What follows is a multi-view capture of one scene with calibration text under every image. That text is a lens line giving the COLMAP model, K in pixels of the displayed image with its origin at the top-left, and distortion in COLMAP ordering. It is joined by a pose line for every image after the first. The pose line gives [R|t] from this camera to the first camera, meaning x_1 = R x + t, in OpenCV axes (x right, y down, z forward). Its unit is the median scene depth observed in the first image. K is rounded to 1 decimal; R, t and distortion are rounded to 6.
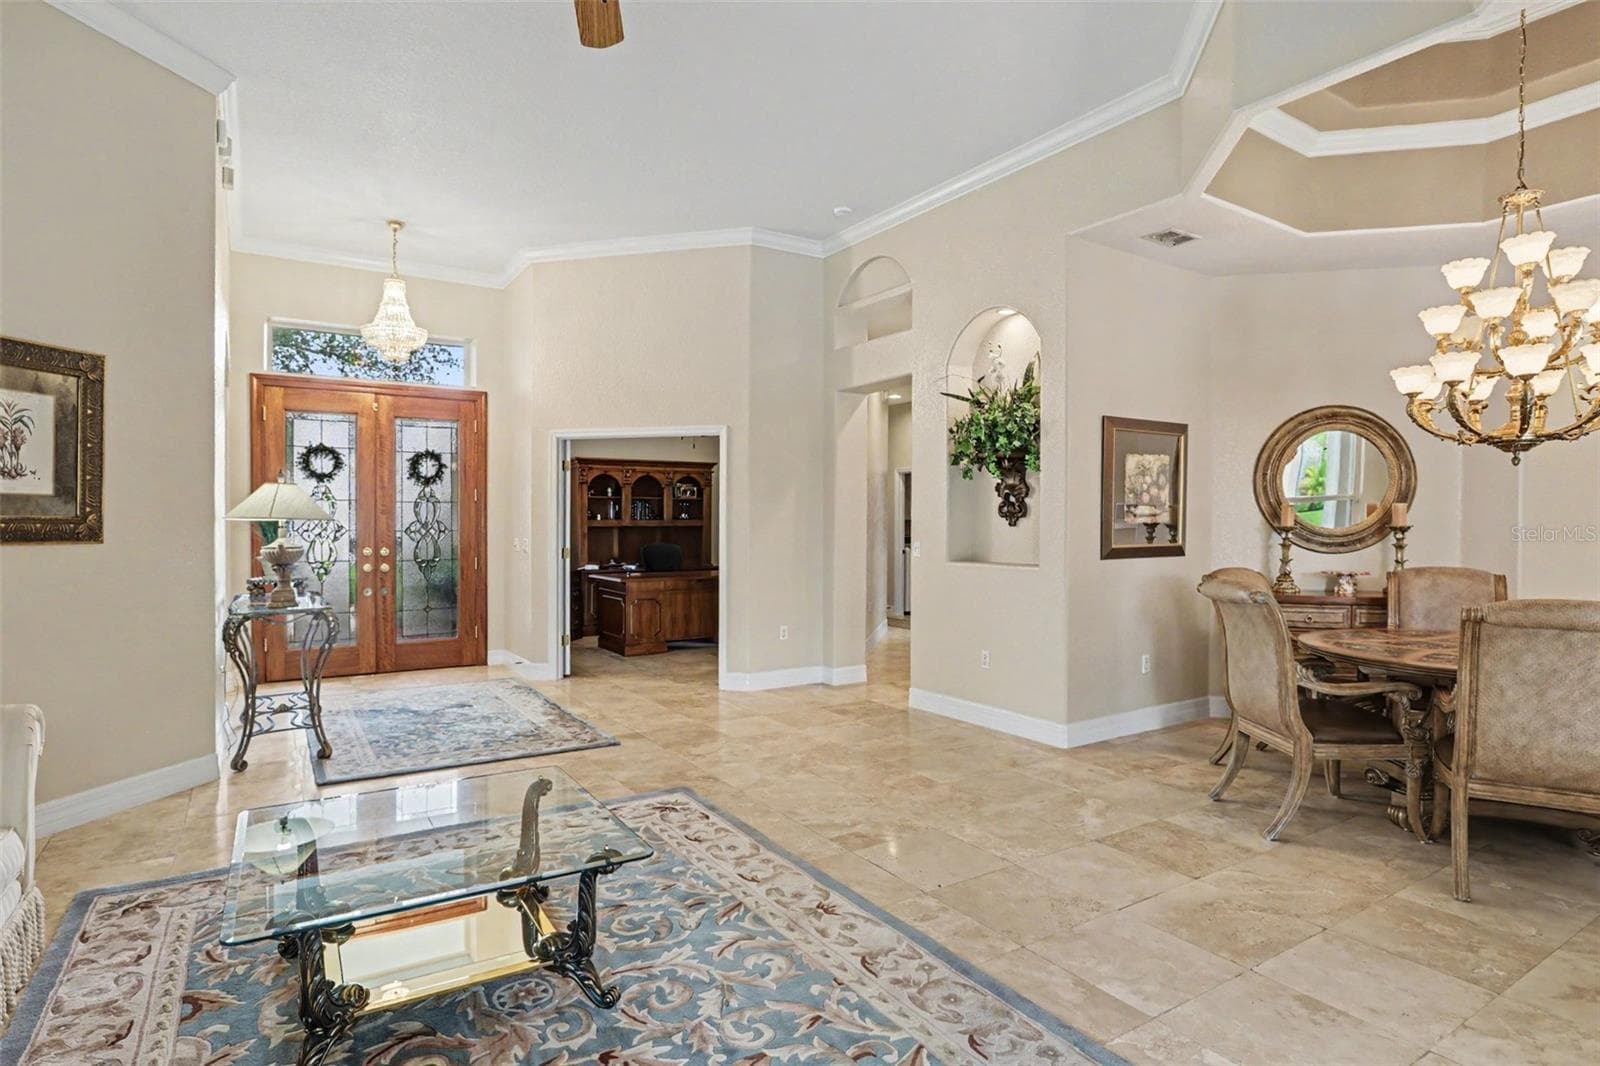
lens RADIAL K [[841.2, 0, 805.7], [0, 841.2, 537.8], [0, 0, 1]] dist [-0.013284, -0.000606]
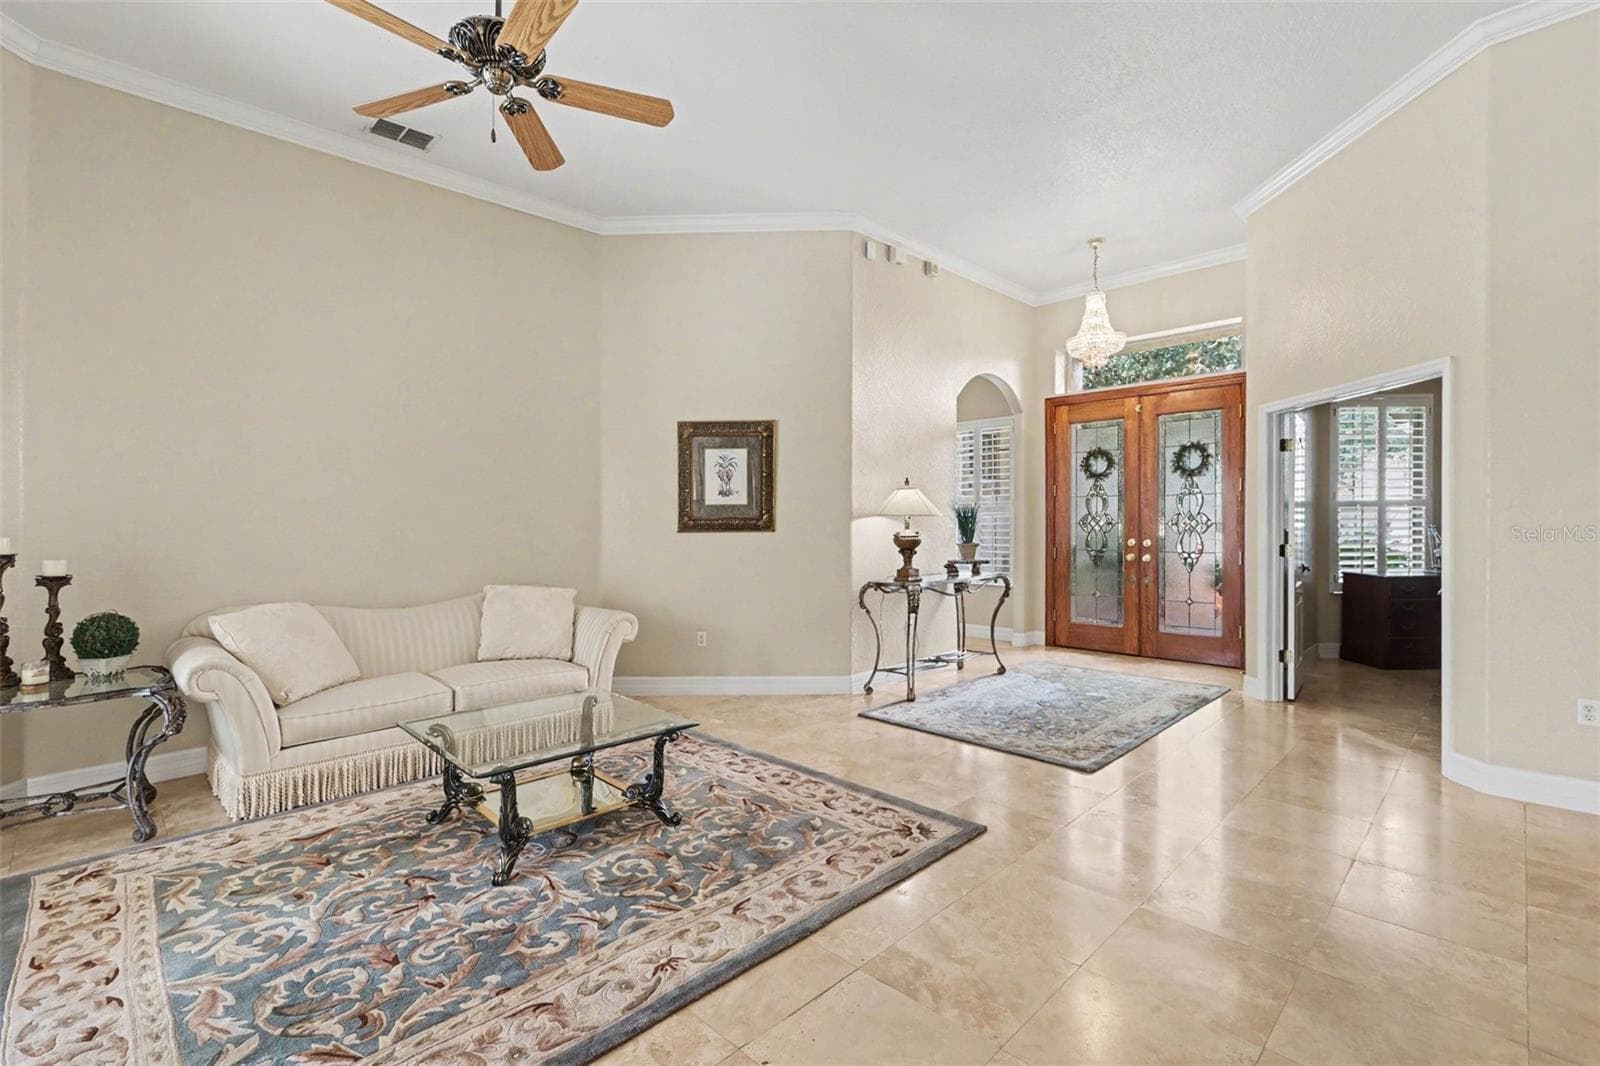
lens RADIAL K [[723.8, 0, 791.5], [0, 723.8, 517.2], [0, 0, 1]] dist [-0.009388, -0.000236]
pose [[0.207009, -0.004992, -0.978326, 0.395280], [-0.006914, 0.999955, -0.006565, -0.009004], [0.978315, 0.008123, 0.206965, 0.485882]]
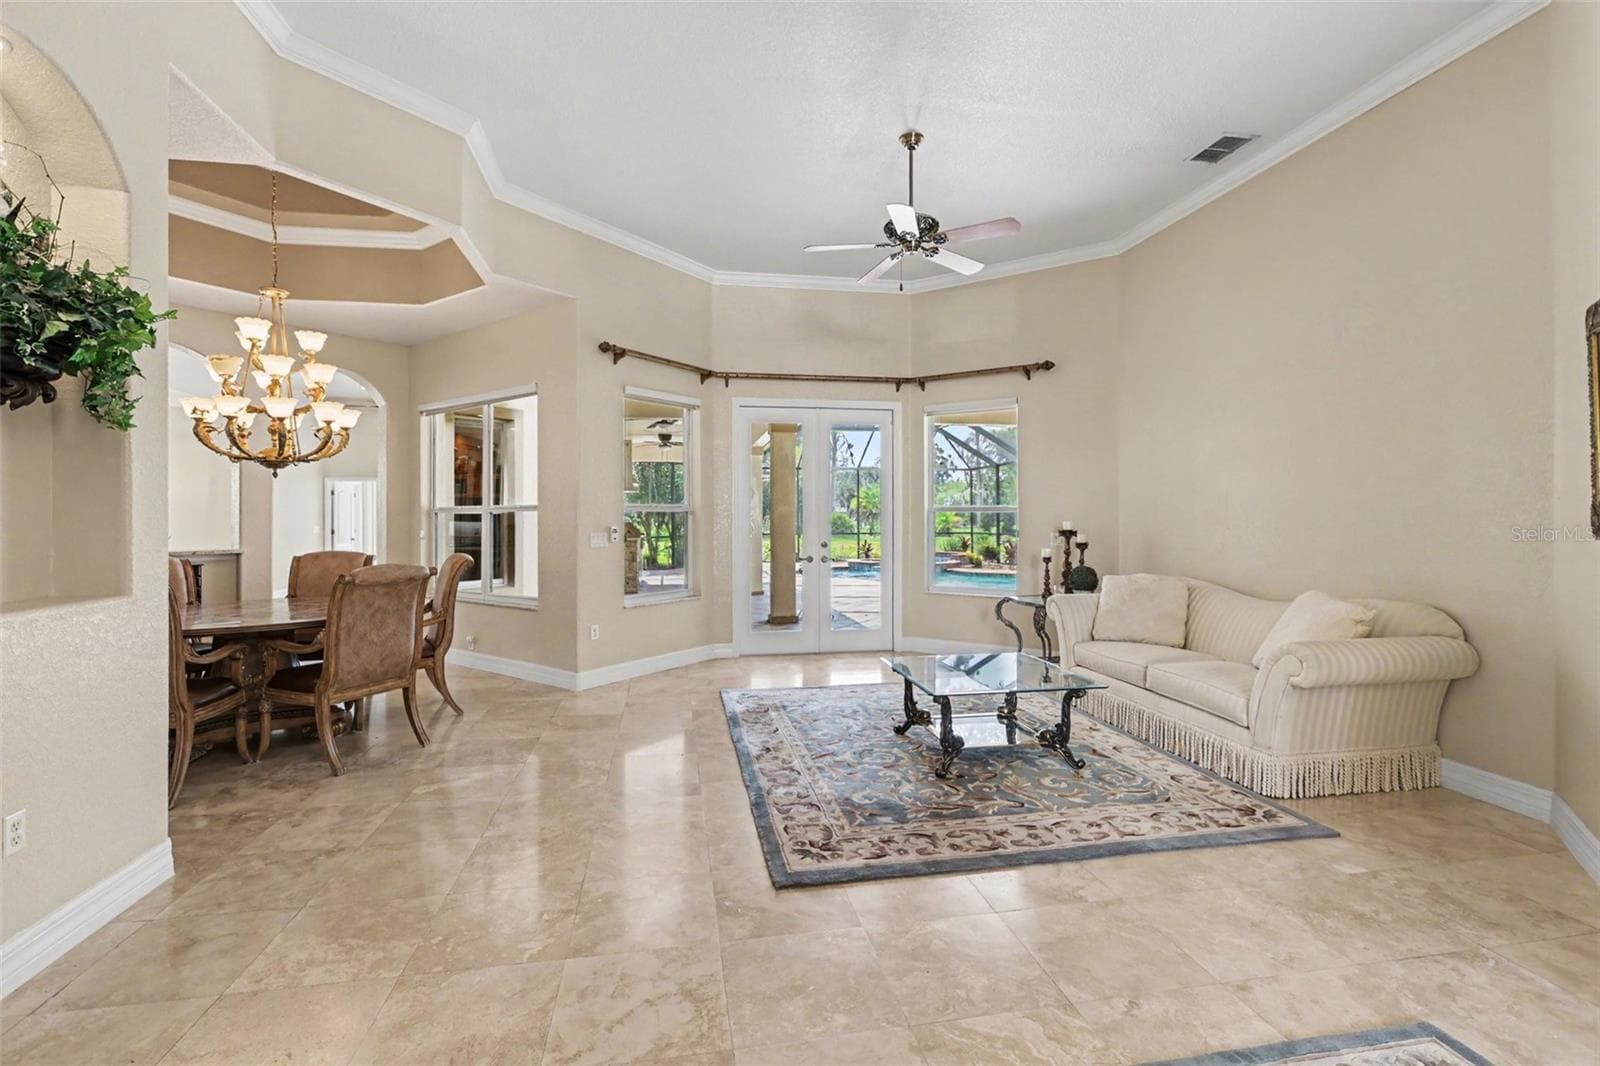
lens RADIAL K [[717.2, 0, 796.6], [0, 717.2, 525.3], [0, 0, 1]] dist [-0.001449, -0.000126]
pose [[-0.920345, 0.001781, 0.391103, -0.295236], [0.009494, 0.999797, 0.017790, -0.014667], [-0.390991, 0.020087, -0.920175, 1.147437]]
